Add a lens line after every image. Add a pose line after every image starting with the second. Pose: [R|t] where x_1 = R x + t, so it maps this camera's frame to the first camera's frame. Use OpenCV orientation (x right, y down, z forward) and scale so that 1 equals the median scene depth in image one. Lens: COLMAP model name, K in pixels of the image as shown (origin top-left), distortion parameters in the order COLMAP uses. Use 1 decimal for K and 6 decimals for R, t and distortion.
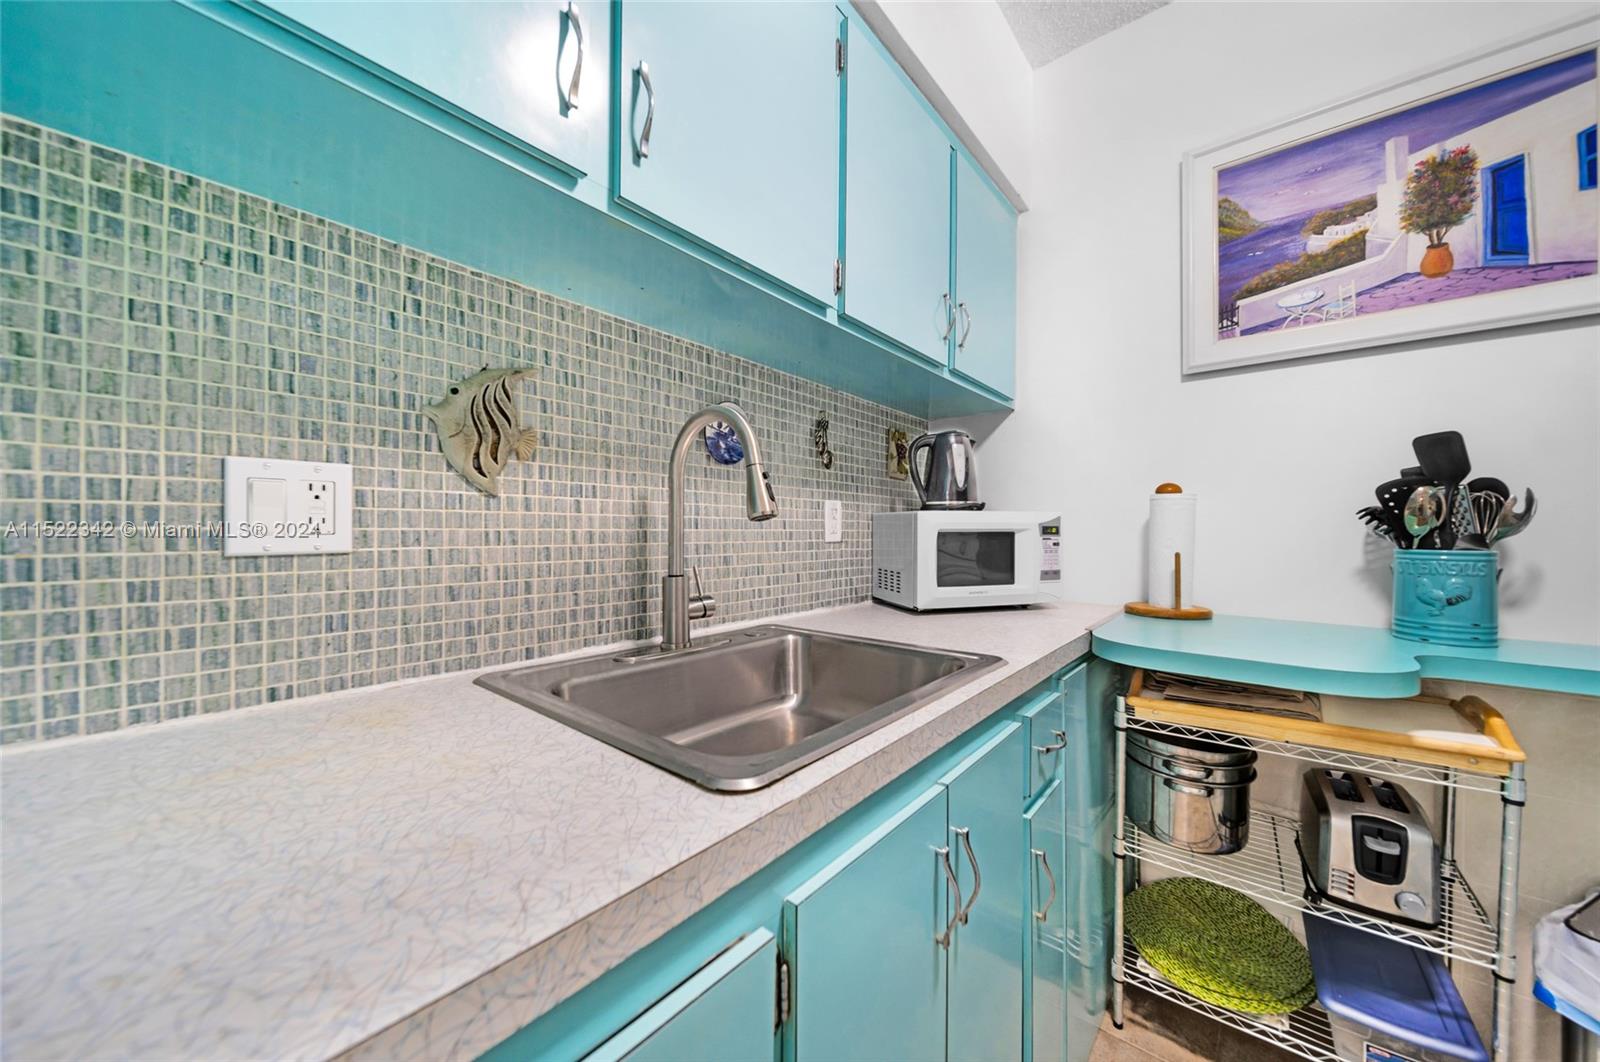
lens RADIAL K [[578.5, 0, 800.0], [0, 578.5, 531.0], [0, 0, 1]] dist [0.008540, -0.004096]
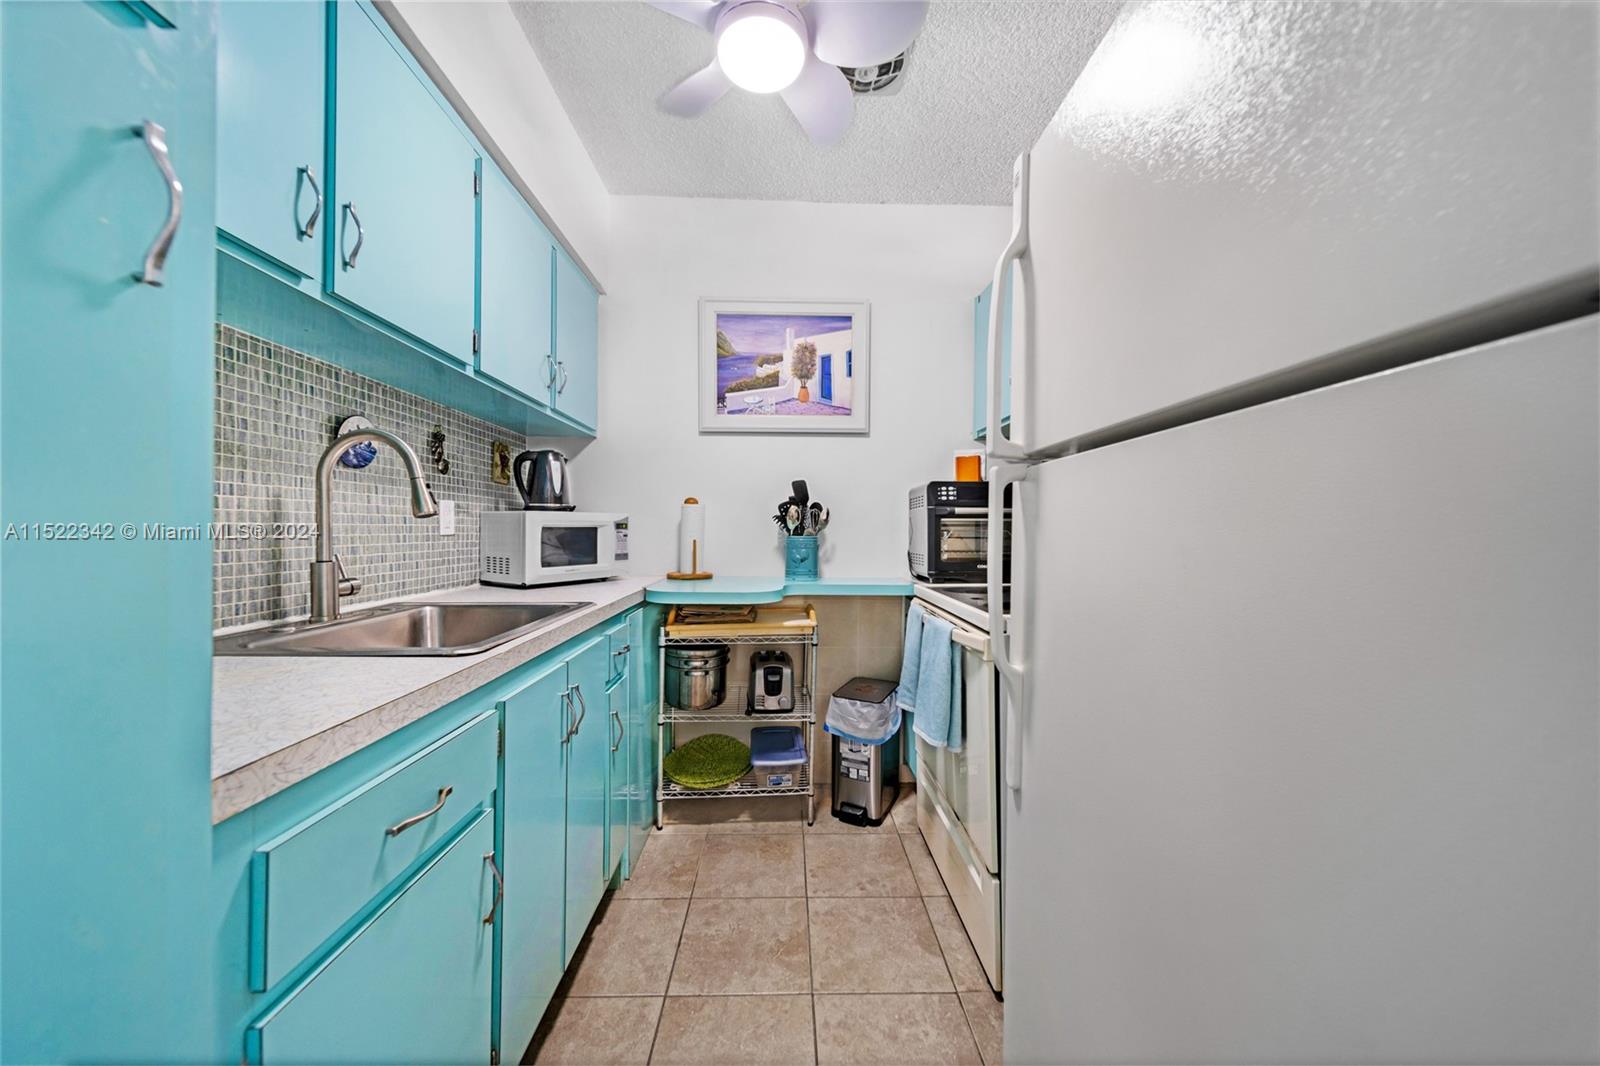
lens RADIAL K [[552.0, 0, 793.9], [0, 552.0, 527.2], [0, 0, 1]] dist [0.006487, -0.003017]
pose [[0.758856, 0.003066, 0.651251, -0.189170], [-0.002575, 0.999995, -0.001707, 0.003791], [-0.651254, -0.000381, 0.758860, -0.443175]]
